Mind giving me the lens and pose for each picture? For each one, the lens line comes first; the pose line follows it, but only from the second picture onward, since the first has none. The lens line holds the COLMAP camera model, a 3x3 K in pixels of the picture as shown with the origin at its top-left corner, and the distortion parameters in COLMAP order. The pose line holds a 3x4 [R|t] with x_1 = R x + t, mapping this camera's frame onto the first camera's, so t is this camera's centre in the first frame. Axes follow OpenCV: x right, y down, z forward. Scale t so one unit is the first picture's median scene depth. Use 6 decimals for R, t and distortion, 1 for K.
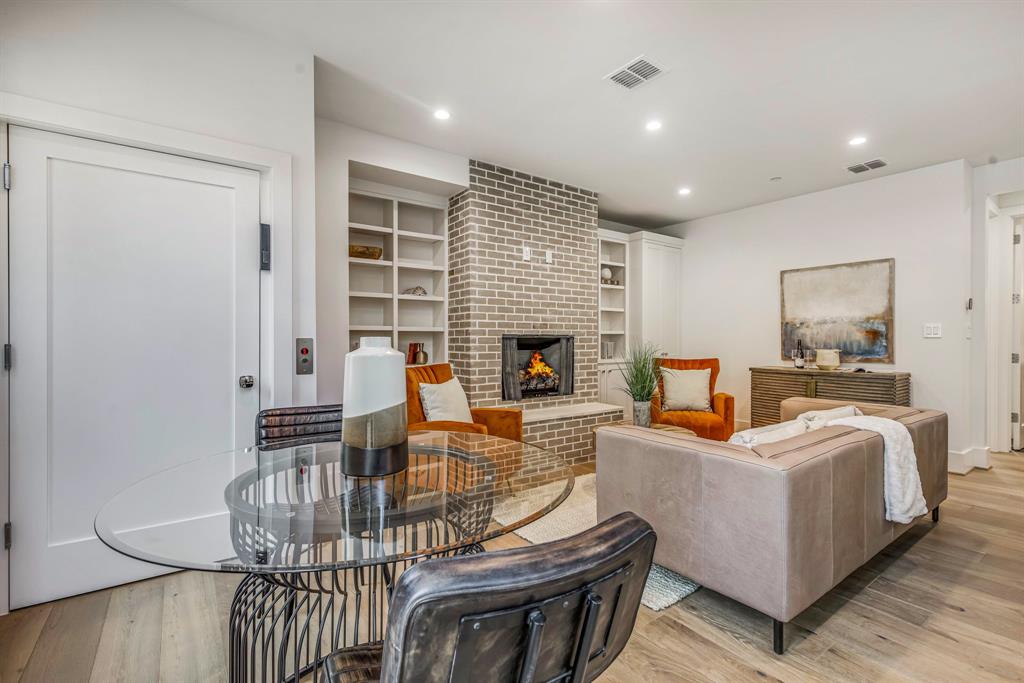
lens RADIAL K [[458.1, 0, 516.1], [0, 458.1, 334.6], [0, 0, 1]] dist [0.014343, -0.005069]
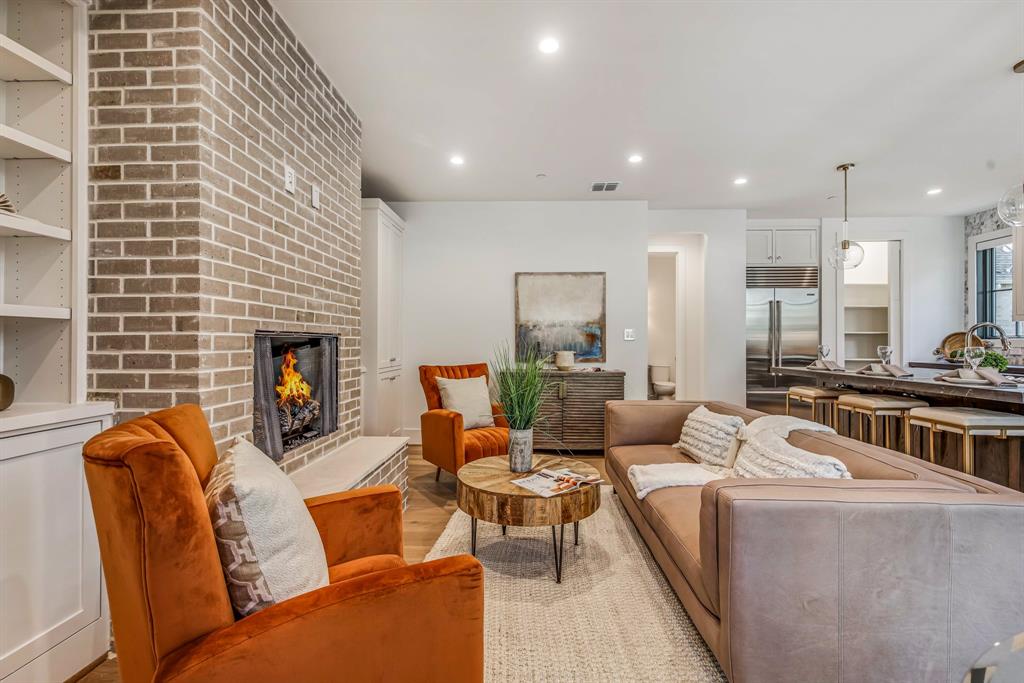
lens RADIAL K [[458.1, 0, 516.1], [0, 458.1, 334.6], [0, 0, 1]] dist [0.014343, -0.005069]
pose [[0.614652, 0.013911, 0.788675, -0.232931], [-0.010516, 0.999900, -0.009441, 0.005731], [-0.788728, -0.002491, 0.614737, 0.463353]]
